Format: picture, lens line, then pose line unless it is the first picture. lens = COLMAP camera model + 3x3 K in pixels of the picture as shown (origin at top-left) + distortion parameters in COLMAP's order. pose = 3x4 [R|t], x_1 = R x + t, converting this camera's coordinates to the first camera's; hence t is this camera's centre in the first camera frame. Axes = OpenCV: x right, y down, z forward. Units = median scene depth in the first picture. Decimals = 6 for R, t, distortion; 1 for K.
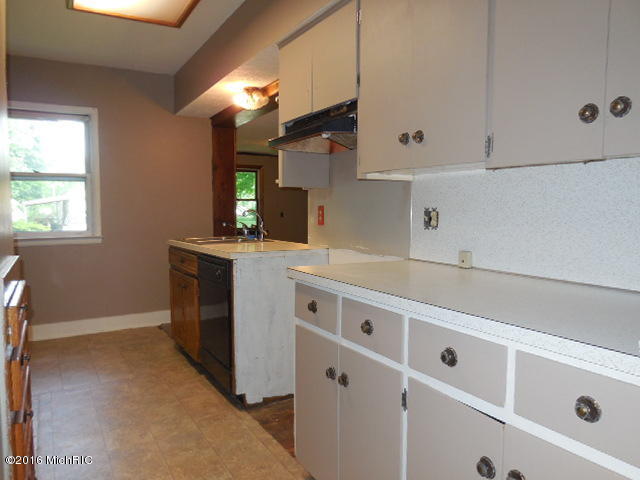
lens RADIAL K [[478.5, 0, 317.4], [0, 478.5, 241.1], [0, 0, 1]] dist [0.008046, -0.006799]
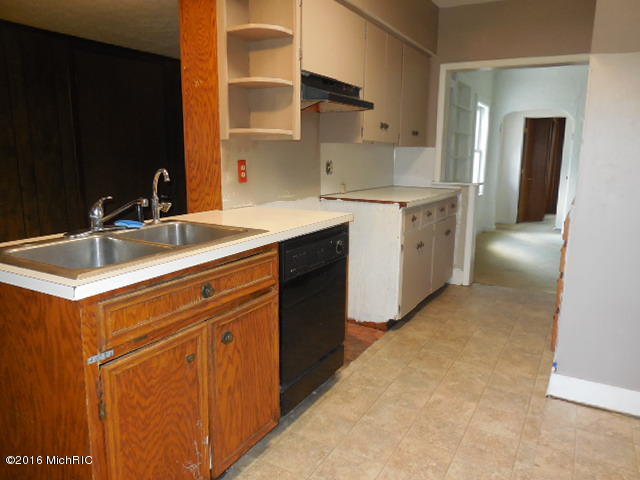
lens RADIAL K [[478.5, 0, 317.9], [0, 478.5, 238.8], [0, 0, 1]] dist [0.008046, -0.006799]
pose [[-0.510063, -0.156892, 0.845707, -1.027380], [0.048592, 0.976398, 0.210444, -0.138300], [-0.858764, 0.148434, -0.490400, 1.662656]]
